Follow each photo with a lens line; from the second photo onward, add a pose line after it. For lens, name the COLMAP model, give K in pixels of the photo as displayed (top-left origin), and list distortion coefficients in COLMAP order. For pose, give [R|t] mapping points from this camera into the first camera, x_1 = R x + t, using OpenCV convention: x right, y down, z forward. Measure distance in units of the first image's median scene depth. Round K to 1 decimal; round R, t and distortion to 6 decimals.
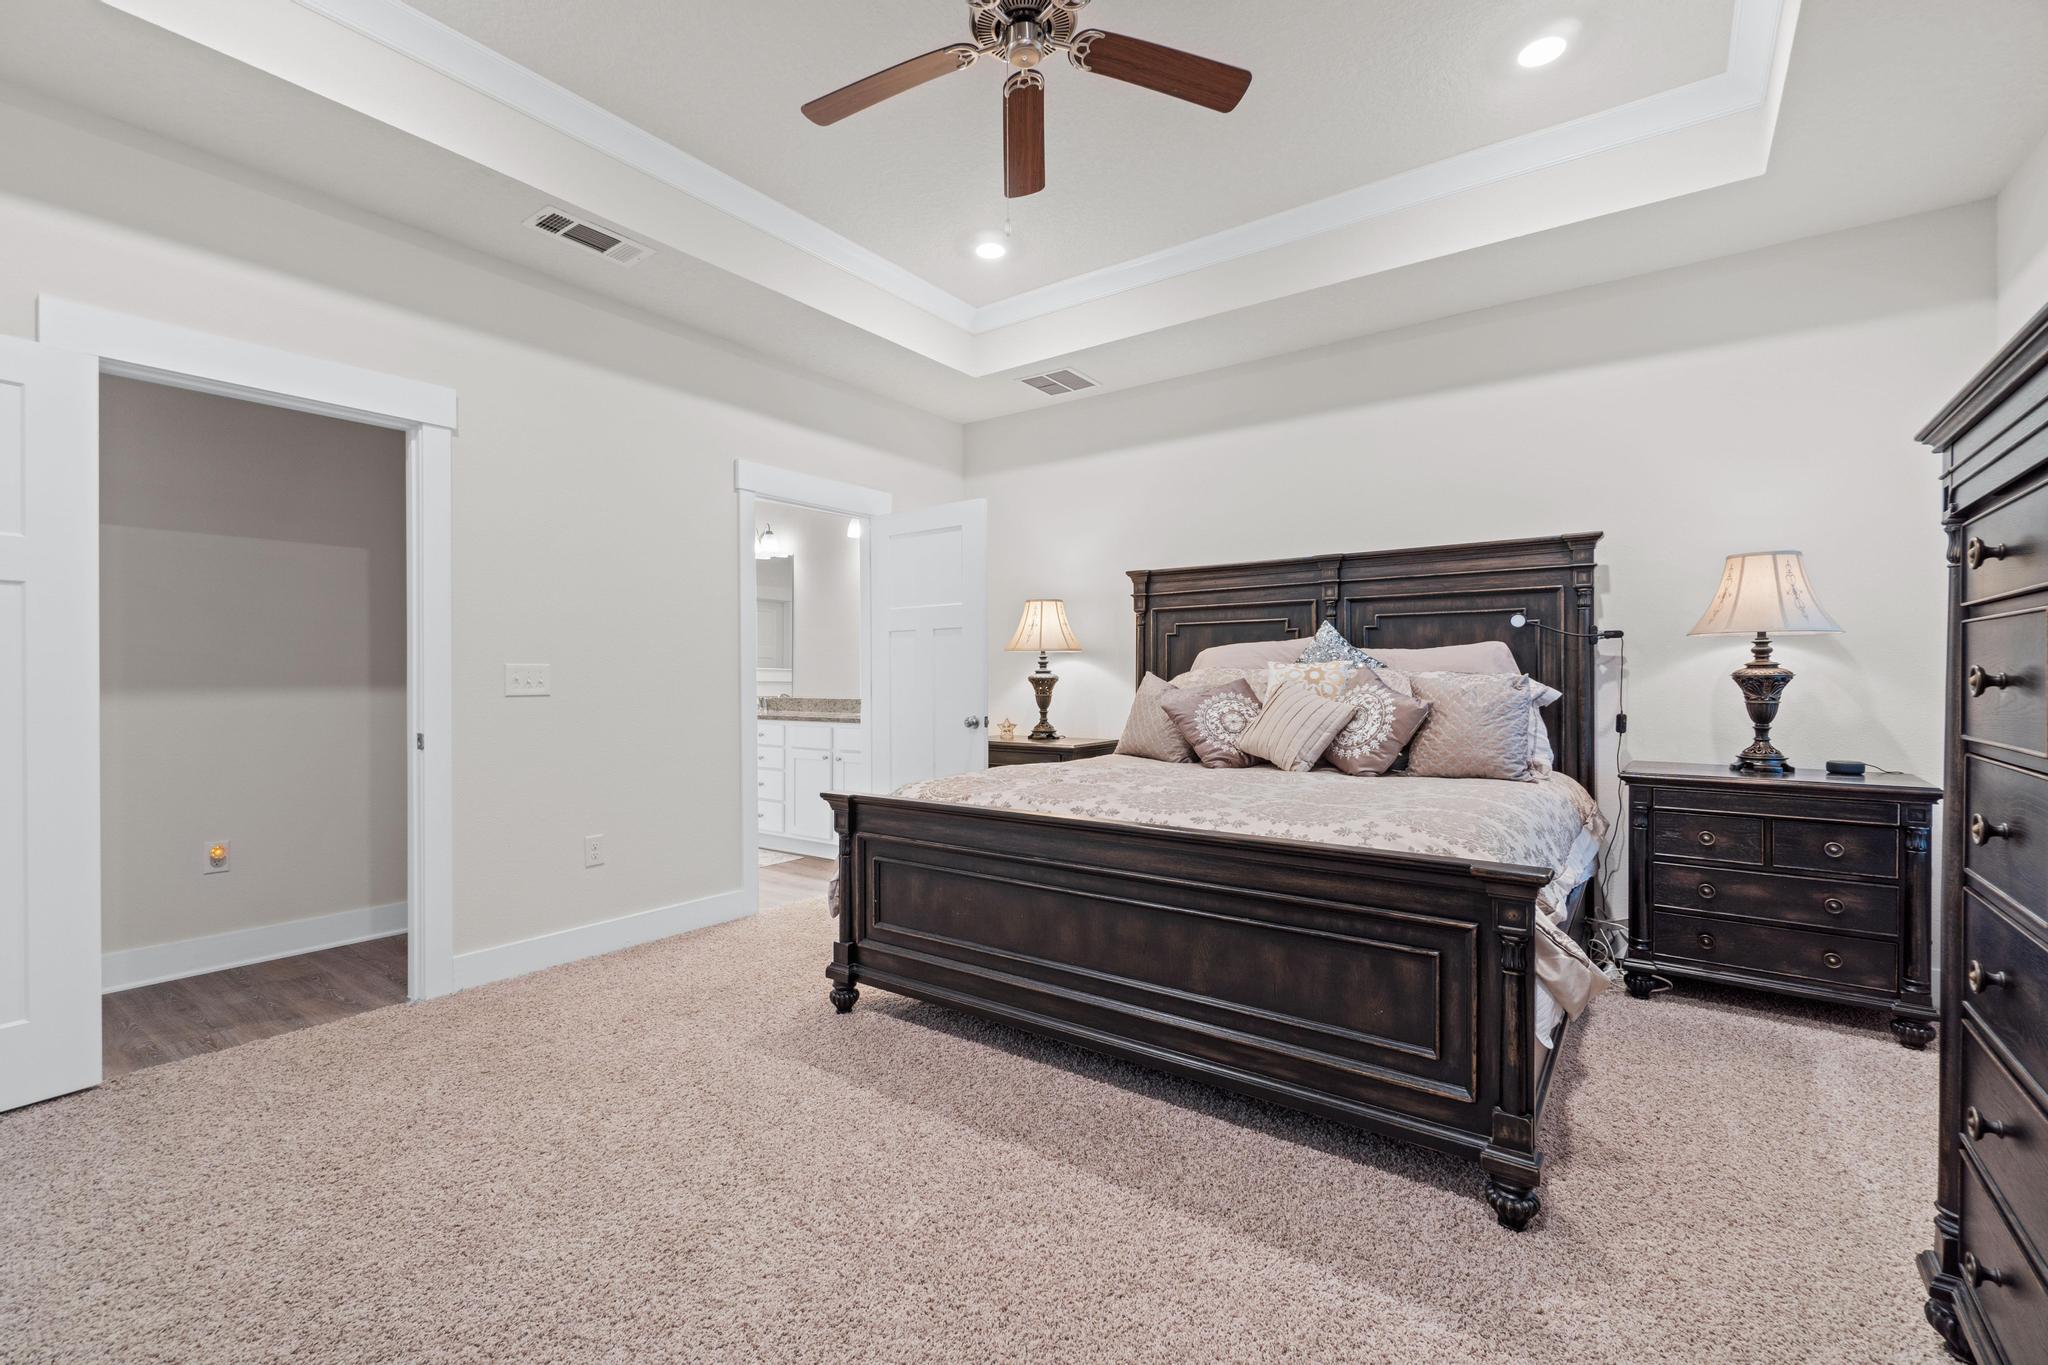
lens RADIAL K [[906.0, 0, 1009.5], [0, 906.0, 661.6], [0, 0, 1]] dist [-0.007614, 0.001301]
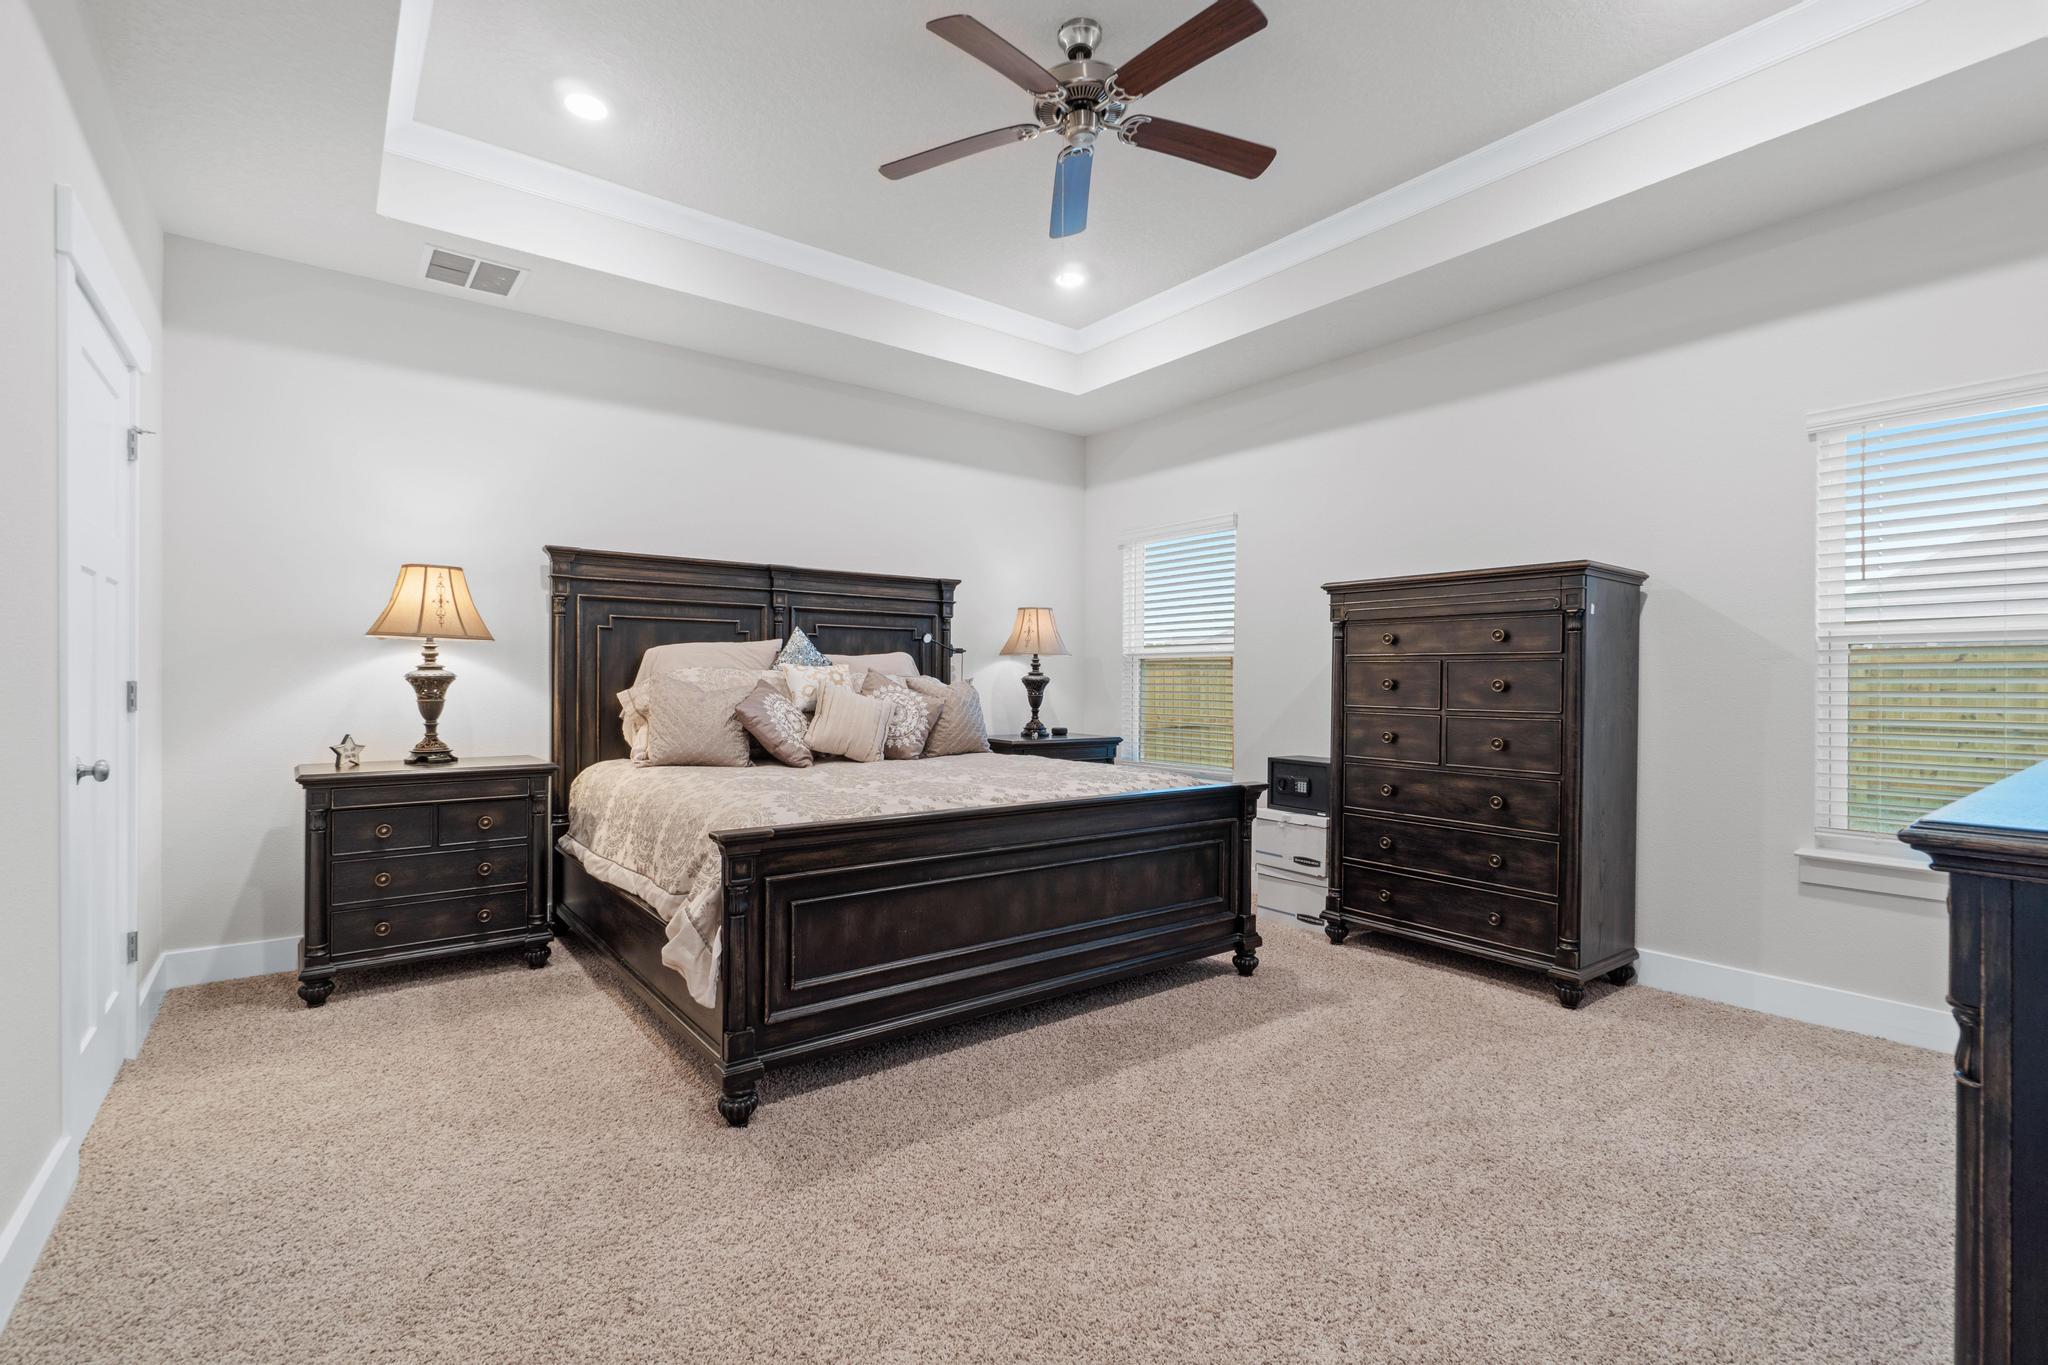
lens RADIAL K [[906.0, 0, 1002.6], [0, 906.0, 696.8], [0, 0, 1]] dist [-0.007614, 0.001301]
pose [[0.282116, -0.013498, 0.959285, -0.767867], [-0.023603, 0.999501, 0.021006, 0.012549], [-0.959090, -0.028568, 0.281657, 0.542836]]
